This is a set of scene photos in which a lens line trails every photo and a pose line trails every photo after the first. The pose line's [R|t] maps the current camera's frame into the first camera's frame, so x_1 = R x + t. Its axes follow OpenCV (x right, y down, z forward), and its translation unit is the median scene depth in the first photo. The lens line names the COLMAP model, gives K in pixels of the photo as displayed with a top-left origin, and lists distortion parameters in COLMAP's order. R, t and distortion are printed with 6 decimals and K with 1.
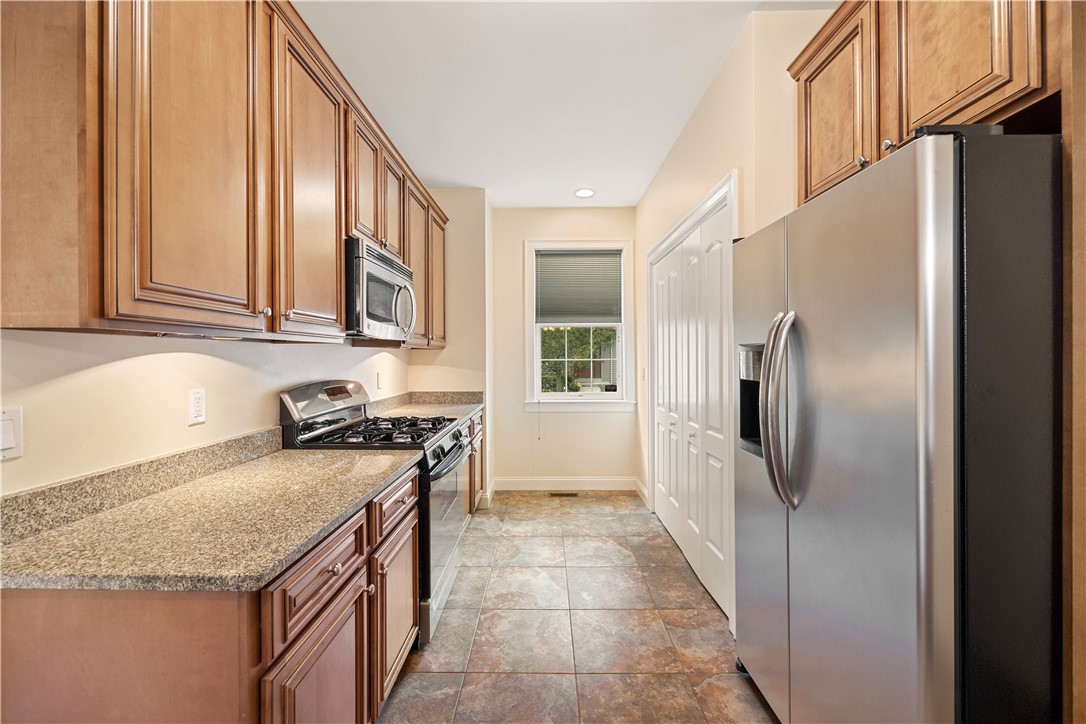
lens RADIAL K [[435.4, 0, 545.7], [0, 435.4, 357.8], [0, 0, 1]] dist [-0.001761, -0.000029]
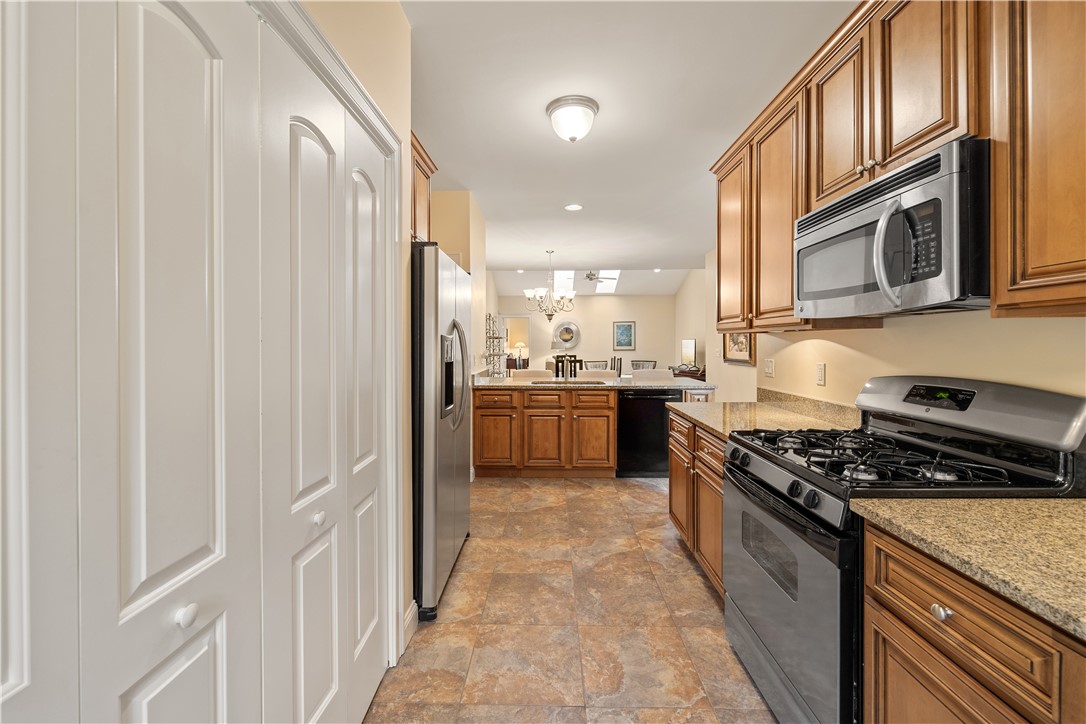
lens RADIAL K [[436.0, 0, 543.0], [0, 436.0, 362.0], [0, 0, 1]] dist [0.001258, 0.000058]
pose [[-0.999821, 0.003938, 0.018494, 0.096752], [0.004776, 0.998952, 0.045515, -0.004456], [-0.018295, 0.045595, -0.998792, 1.511144]]
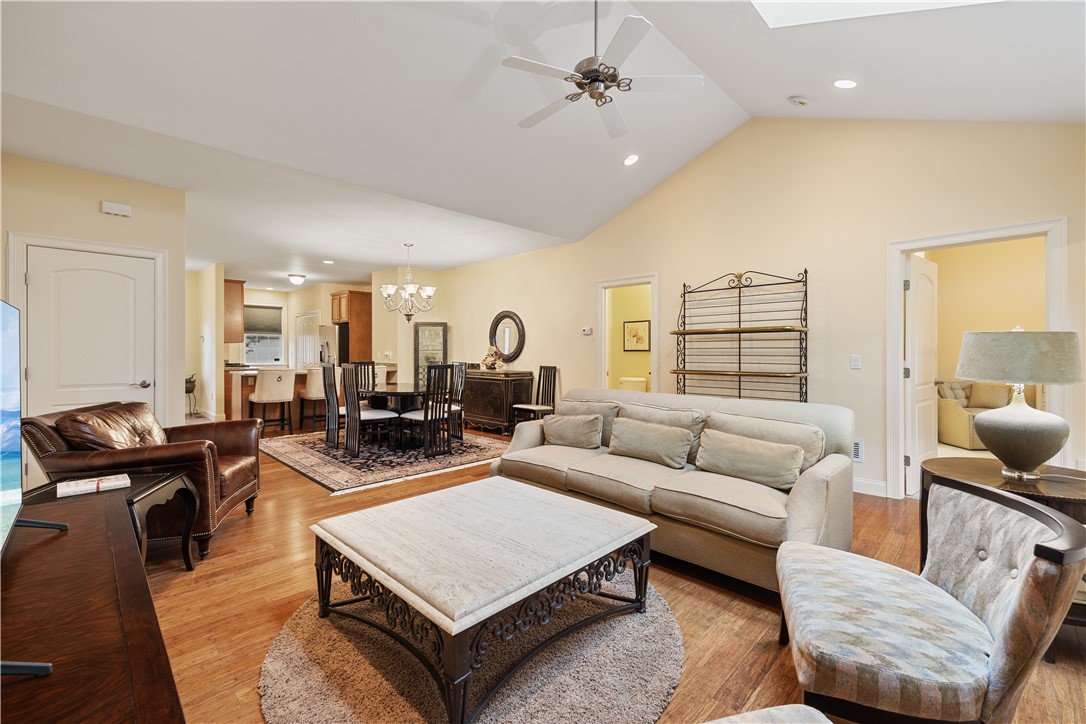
lens RADIAL K [[452.4, 0, 538.8], [0, 452.4, 354.2], [0, 0, 1]] dist [0.009556, -0.000025]
pose [[0.700028, -0.000888, 0.714115, -1.211357], [-0.003563, 0.999982, 0.004735, 0.033603], [-0.714107, -0.005859, 0.700012, -3.521427]]
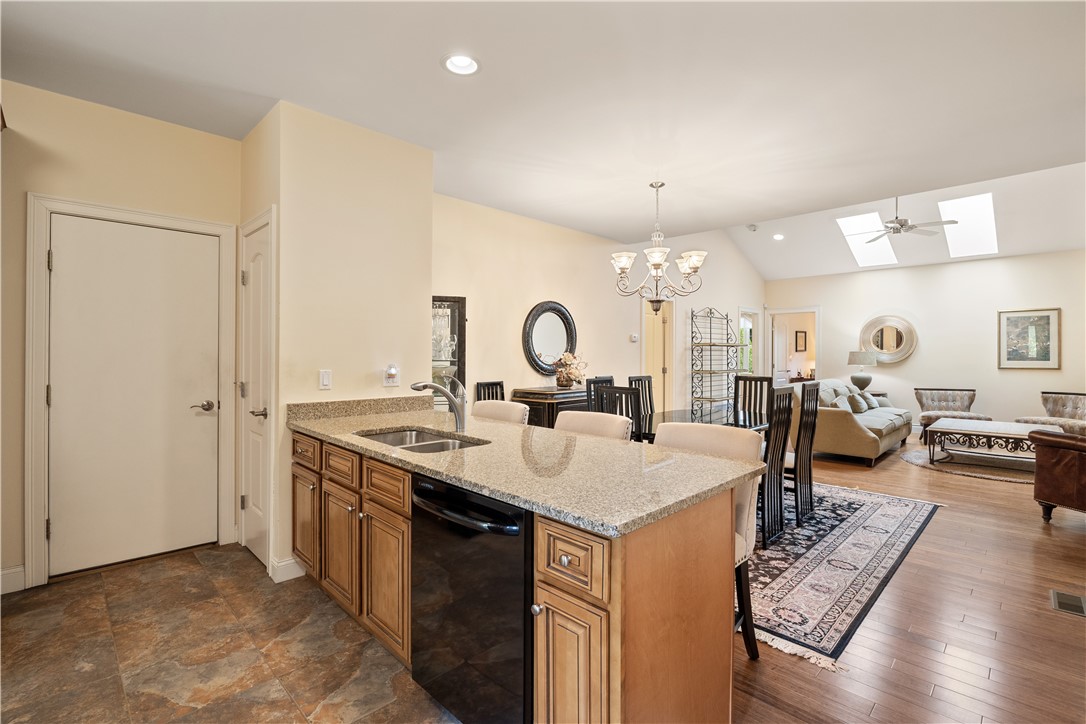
lens RADIAL K [[495.7, 0, 539.5], [0, 495.7, 354.2], [0, 0, 1]] dist [-0.014190, -0.000143]
pose [[-0.701711, -0.000081, 0.712462, -0.810691], [0.001357, 0.999998, 0.001451, 0.002570], [-0.712461, 0.001985, -0.701709, 0.252918]]
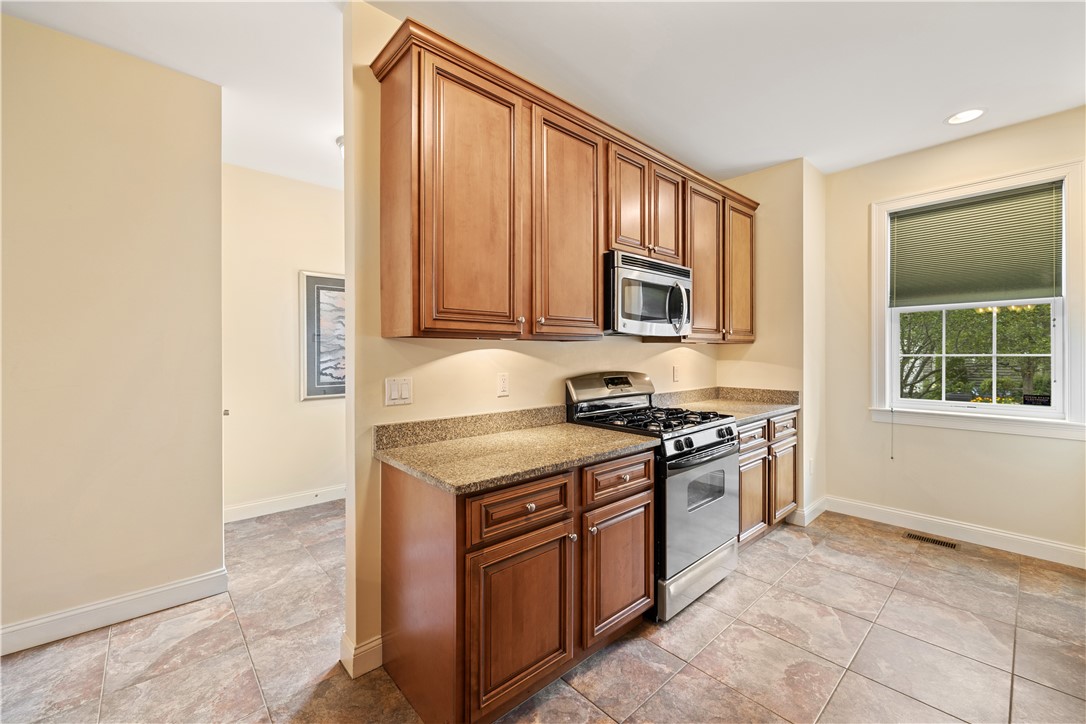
lens RADIAL K [[442.2, 0, 550.2], [0, 442.2, 352.9], [0, 0, 1]] dist [-0.001079, -0.000099]
pose [[0.673385, -0.000674, -0.739292, 0.259816], [0.000368, 1.000000, -0.000577, 0.001619], [0.739292, 0.000117, 0.673385, 0.050568]]
